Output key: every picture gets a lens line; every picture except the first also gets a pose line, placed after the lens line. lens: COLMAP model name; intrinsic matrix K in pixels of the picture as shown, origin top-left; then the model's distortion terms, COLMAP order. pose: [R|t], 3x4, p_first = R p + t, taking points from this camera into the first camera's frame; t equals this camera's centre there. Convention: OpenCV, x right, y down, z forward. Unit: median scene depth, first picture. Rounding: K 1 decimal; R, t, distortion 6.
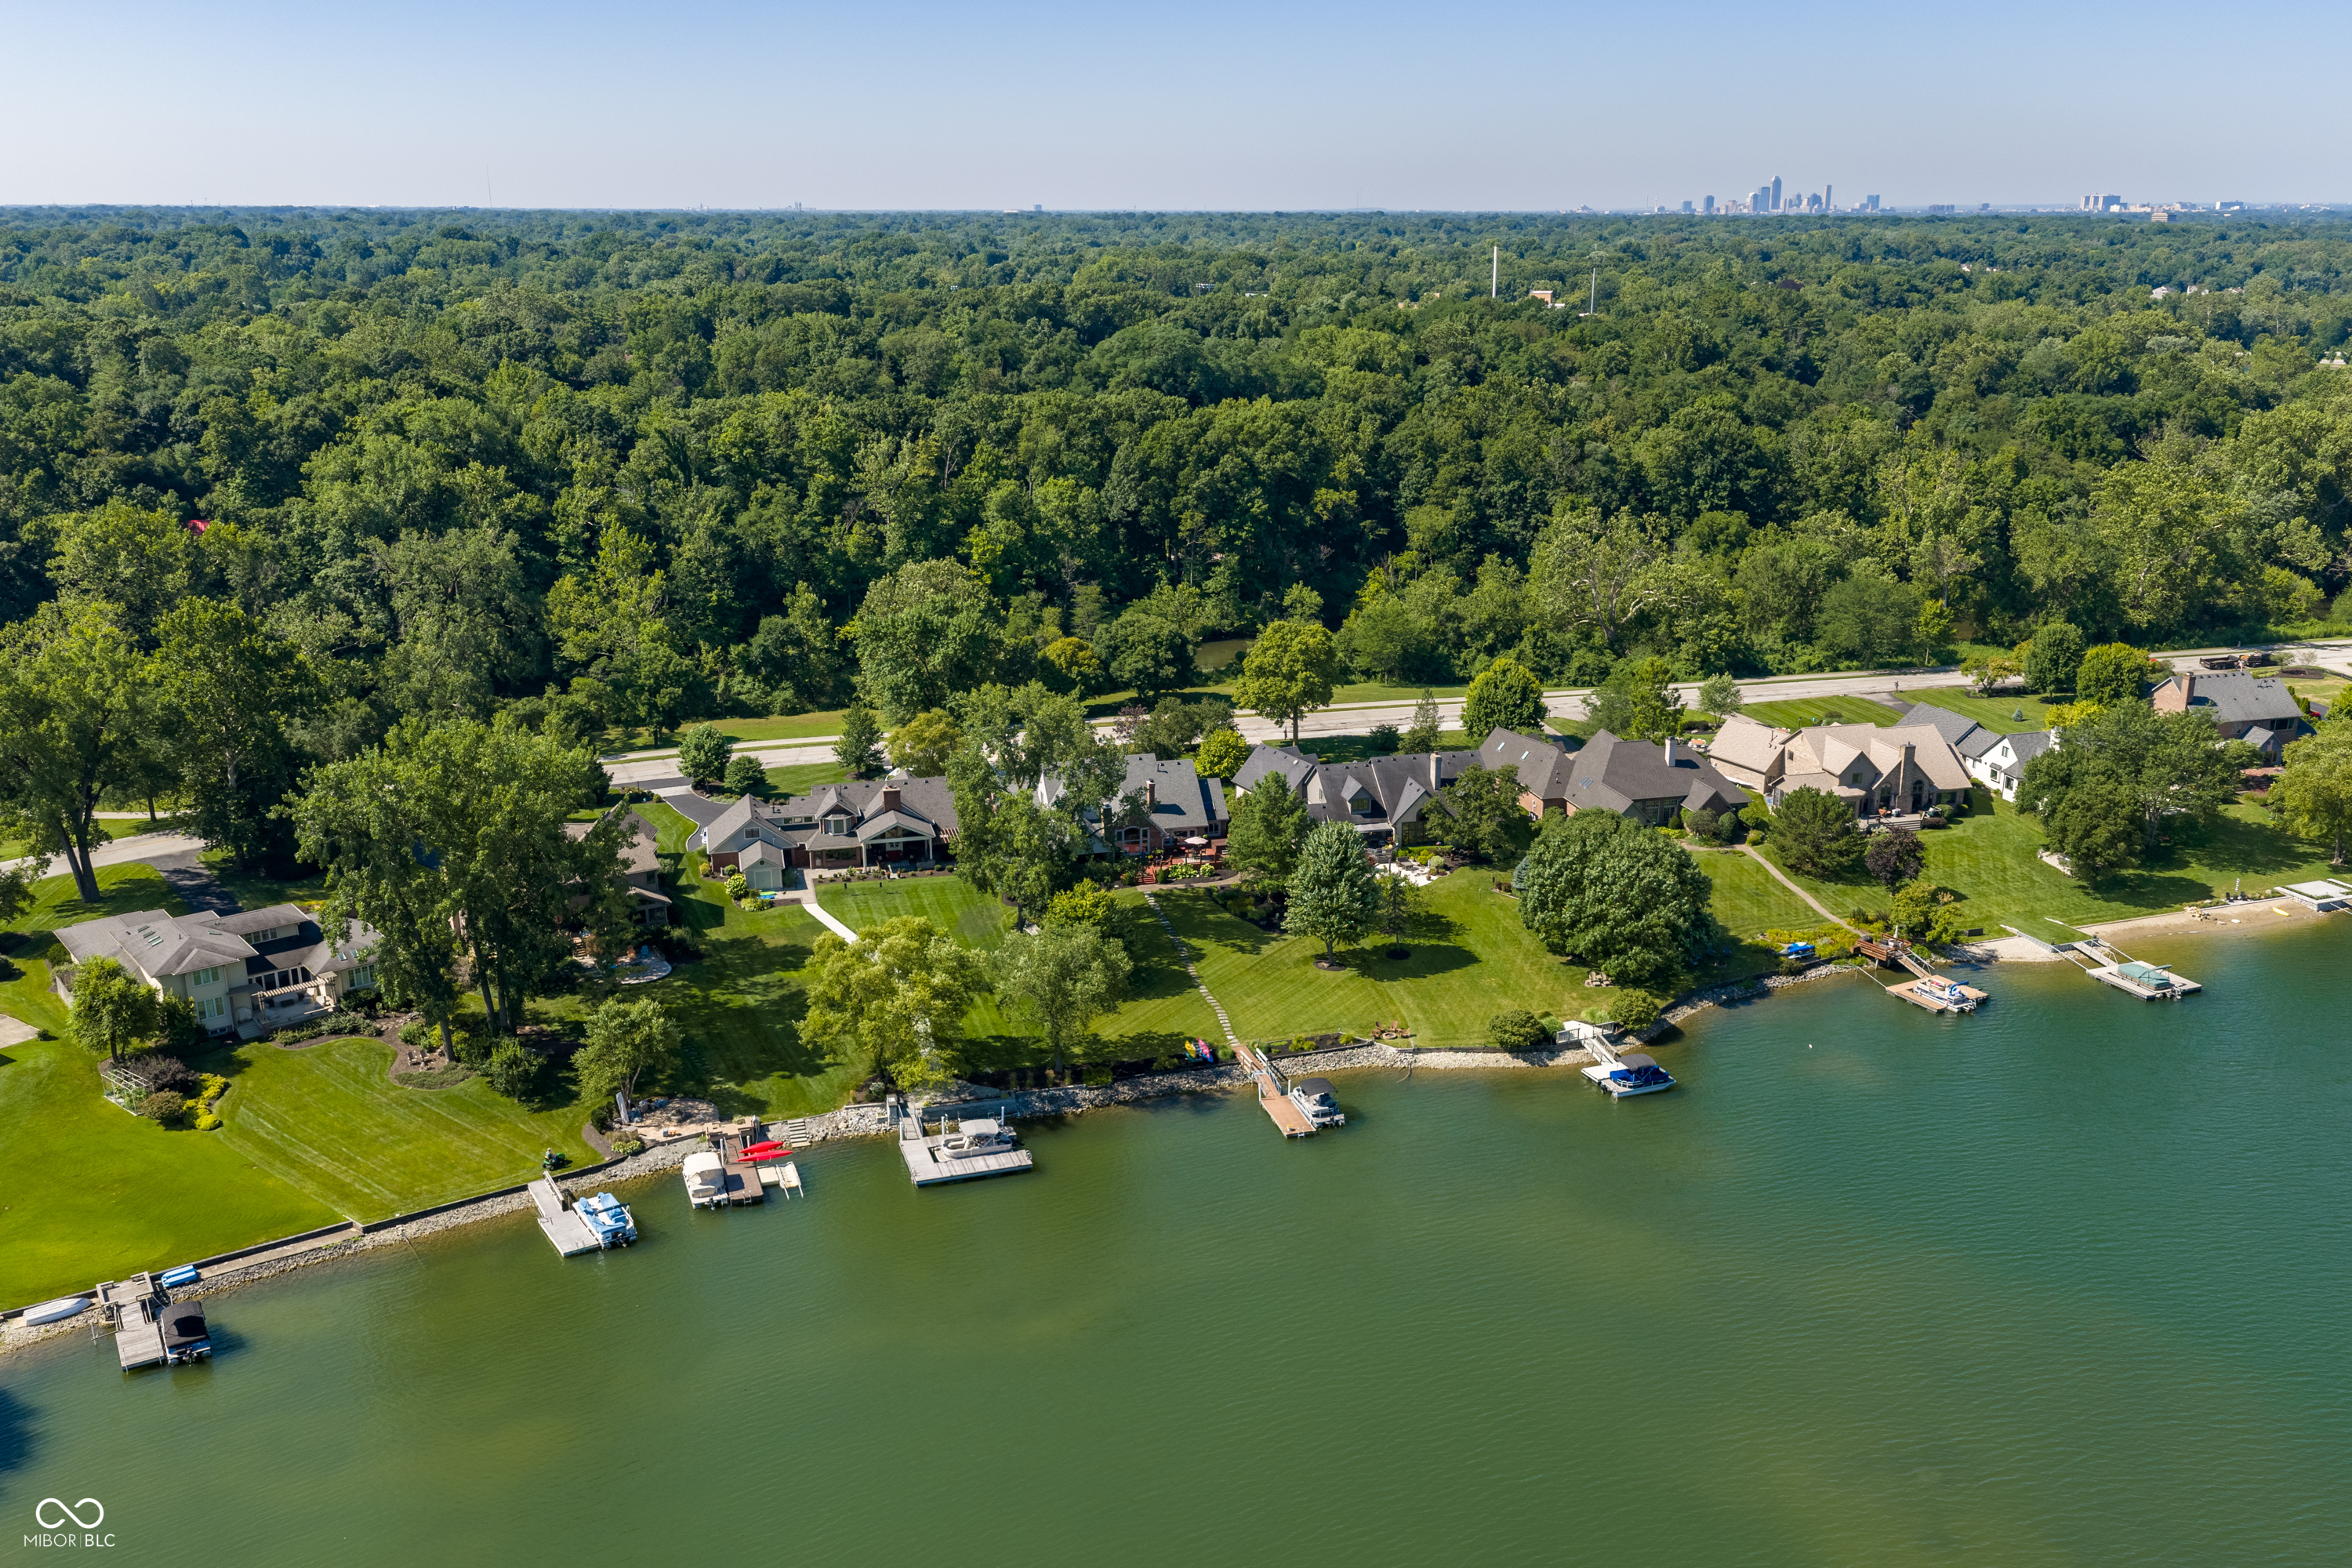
lens RADIAL K [[1891.6, 0, 1125.4], [0, 1891.6, 785.3], [0, 0, 1]] dist [0.025780, 0.001468]
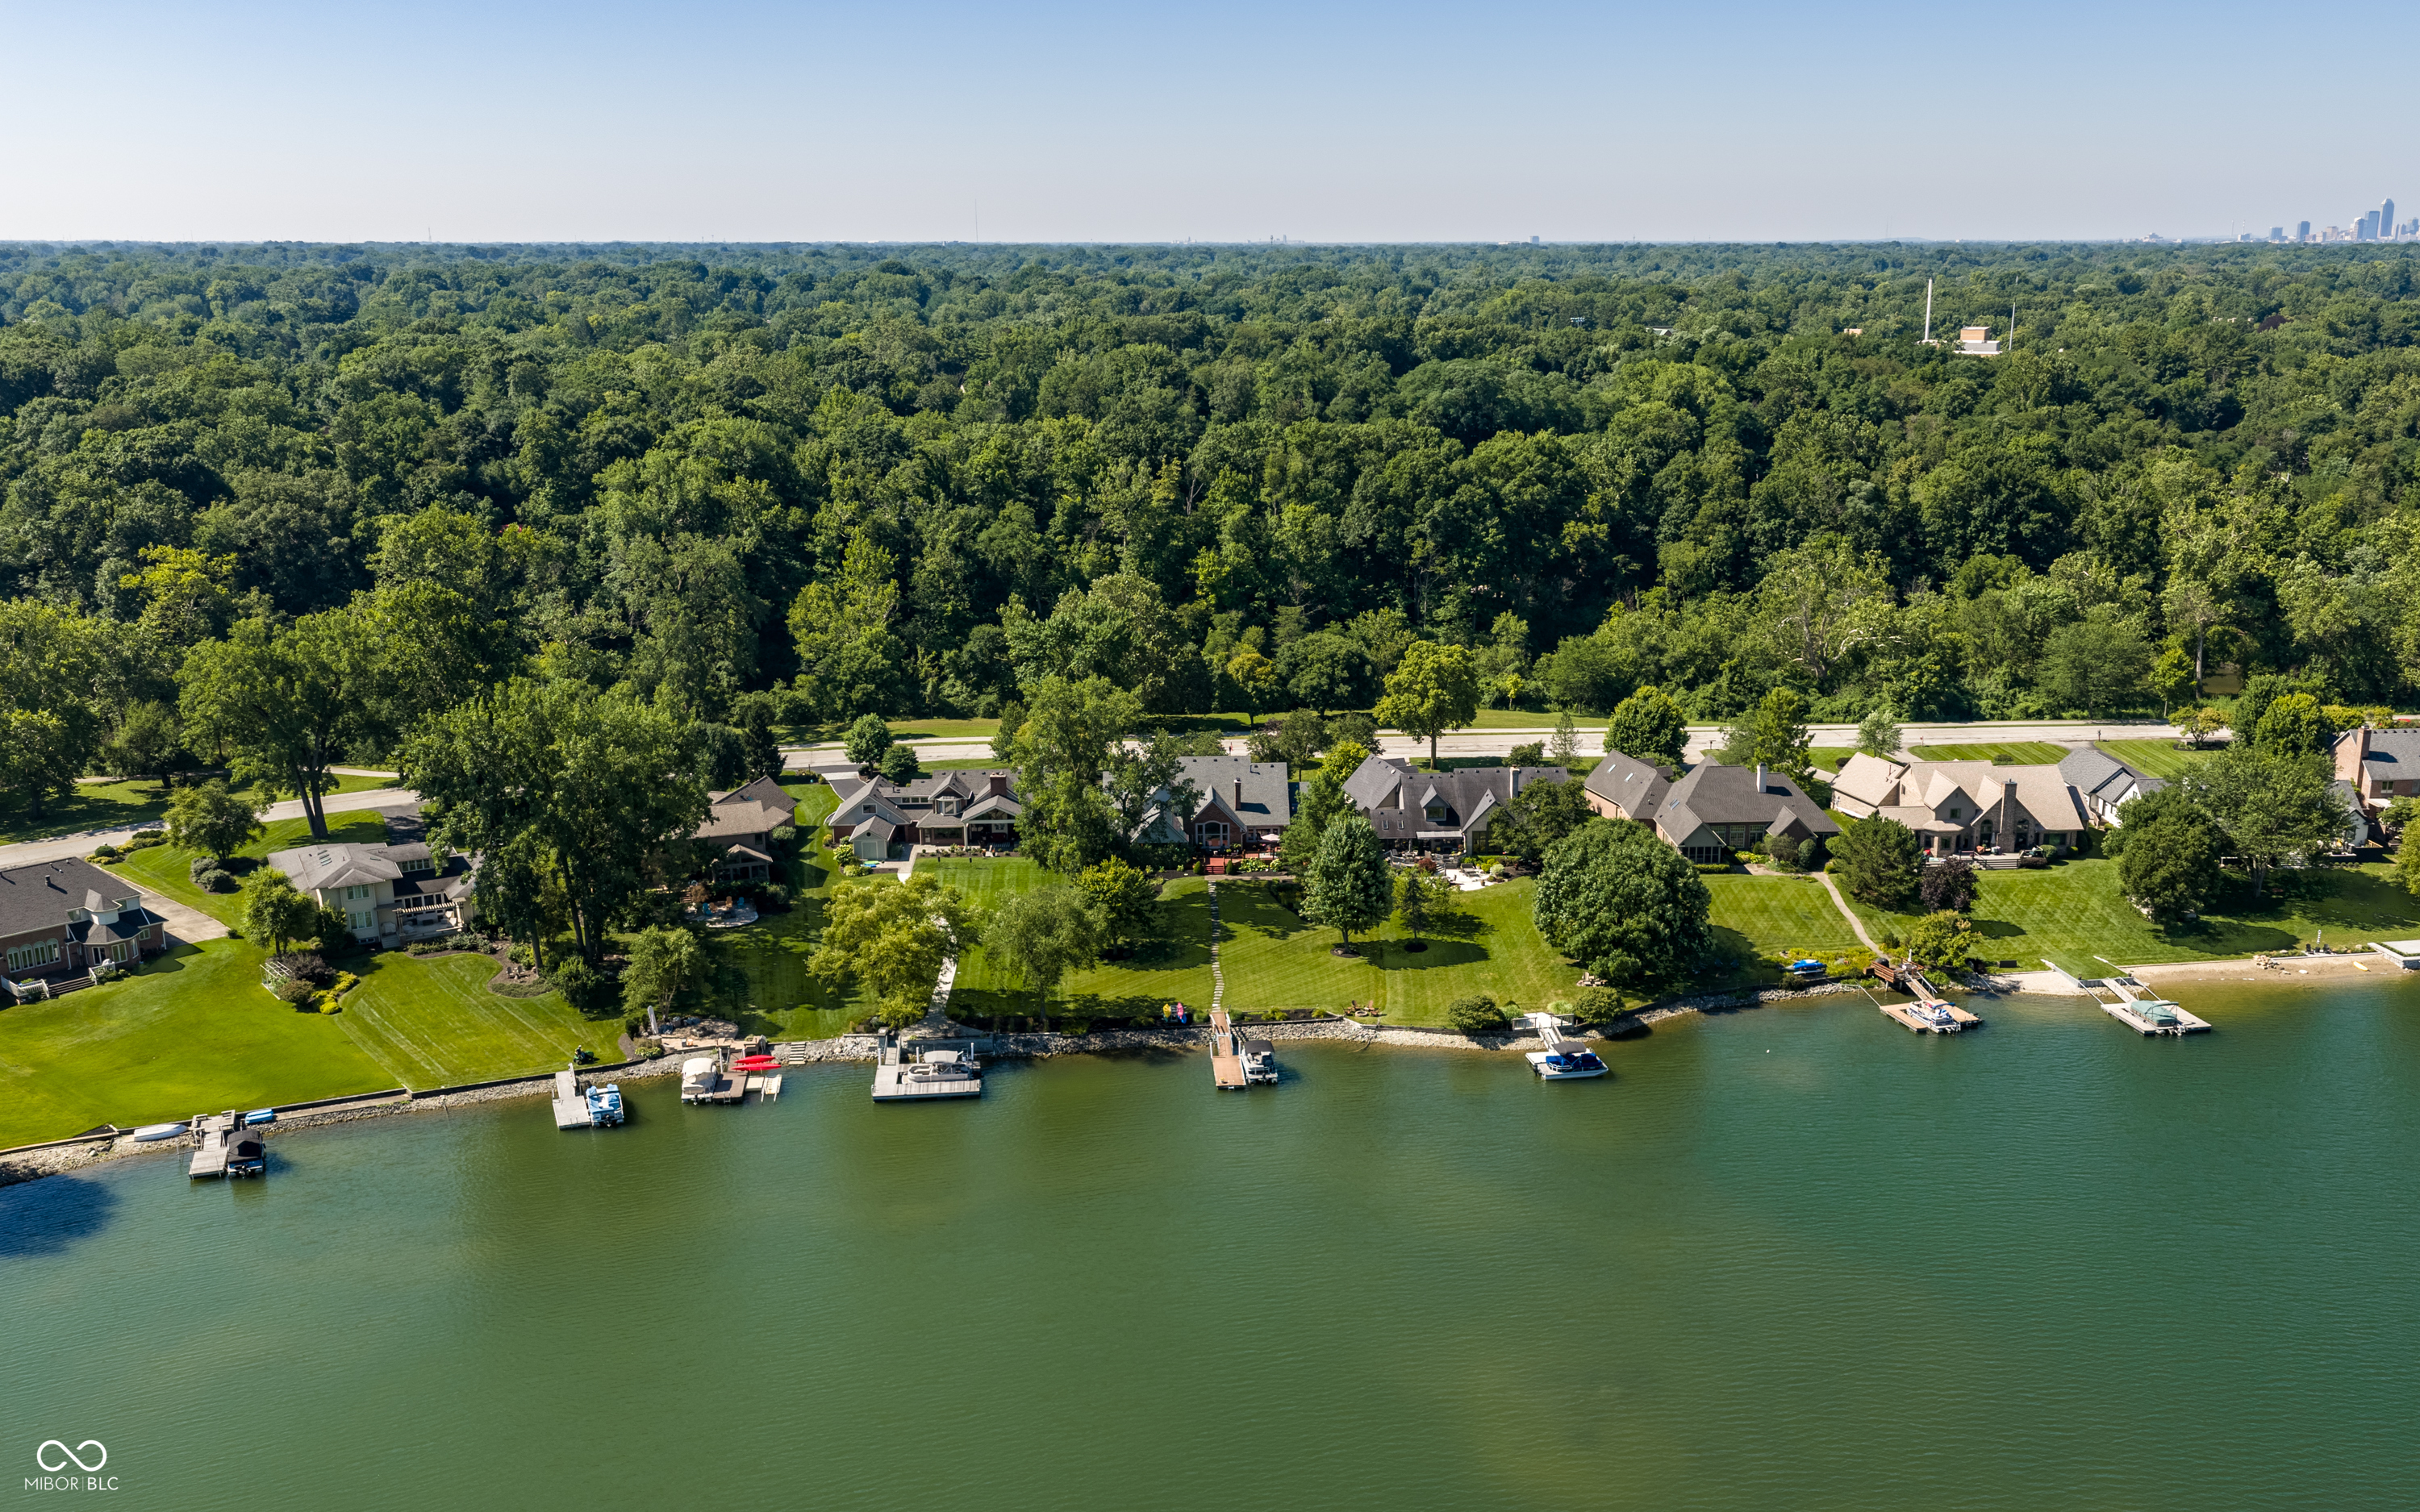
lens RADIAL K [[1995.7, 0, 1206.5], [0, 1995.7, 786.6], [0, 0, 1]] dist [0.024393, 0.006672]
pose [[0.981465, 0.048056, -0.185518, 0.205498], [-0.053403, 0.998286, -0.023932, 0.029336], [0.184050, 0.033395, 0.982349, -0.097075]]
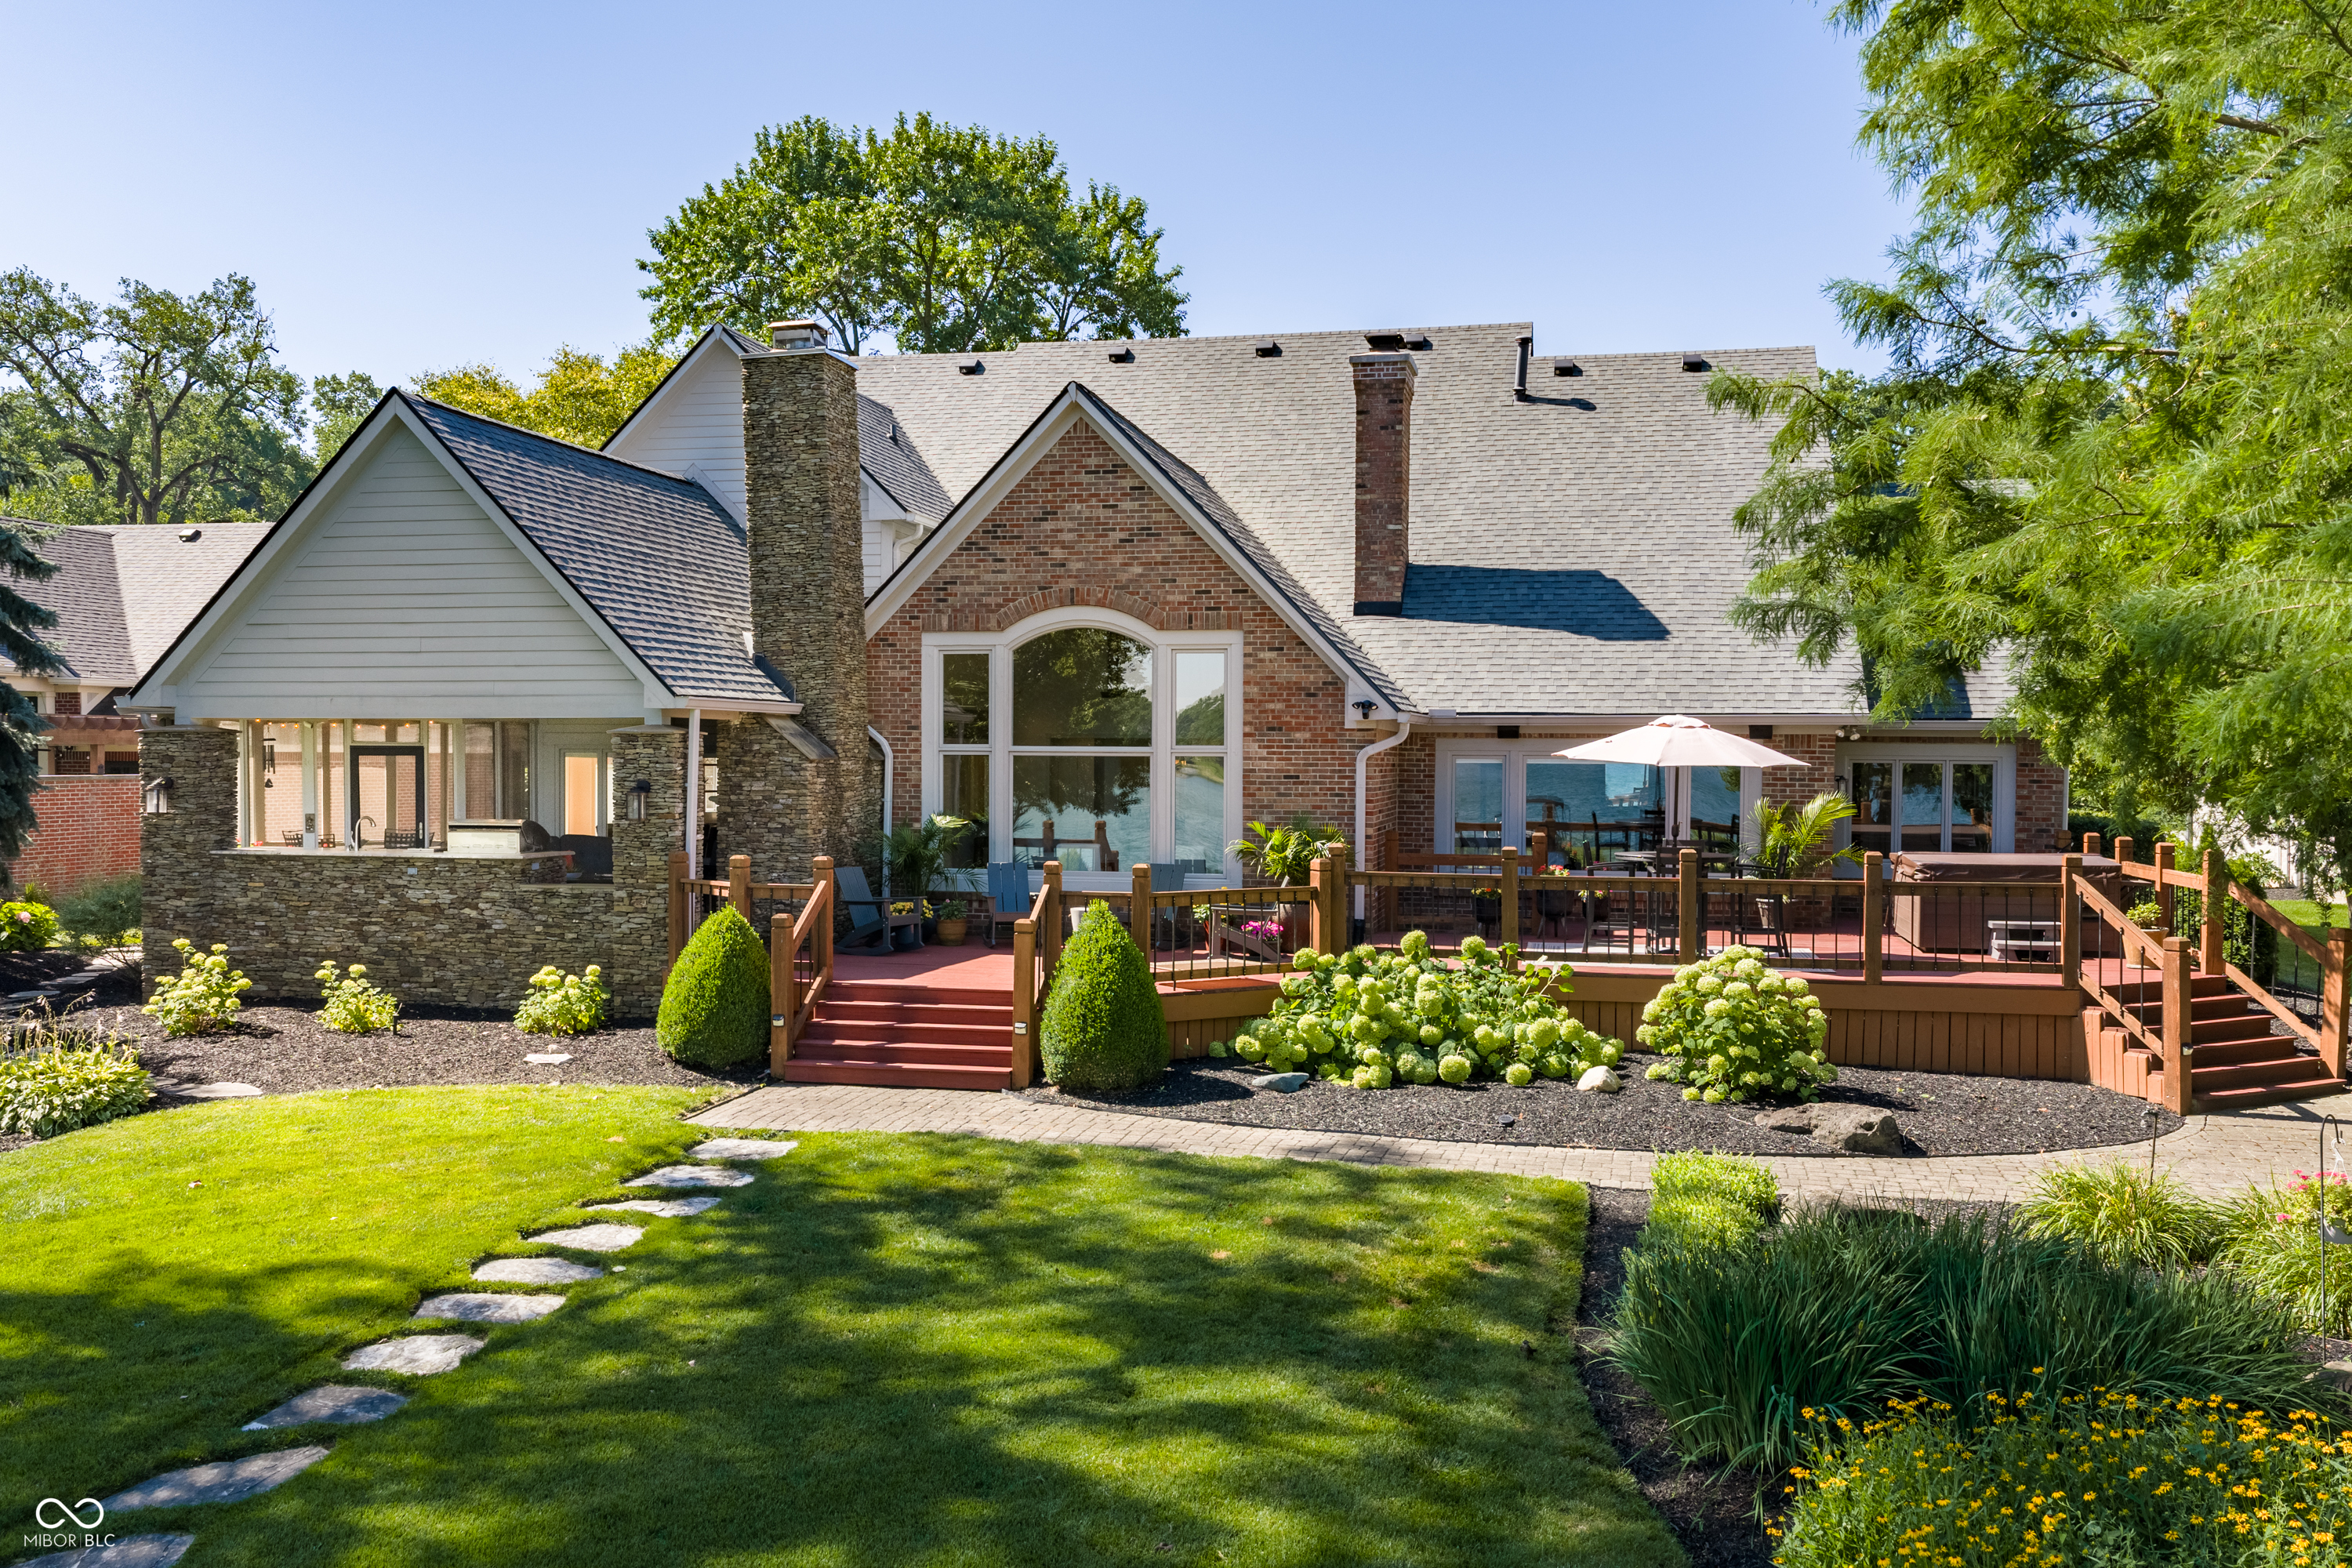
lens RADIAL K [[1960.3, 0, 1172.2], [0, 1960.3, 794.5], [0, 0, 1]] dist [0.023054, 0.000446]
pose [[0.909008, 0.028251, -0.415820, 0.055072], [-0.133531, 0.964849, -0.226354, 0.056144], [0.394809, 0.261282, 0.880828, 0.901282]]
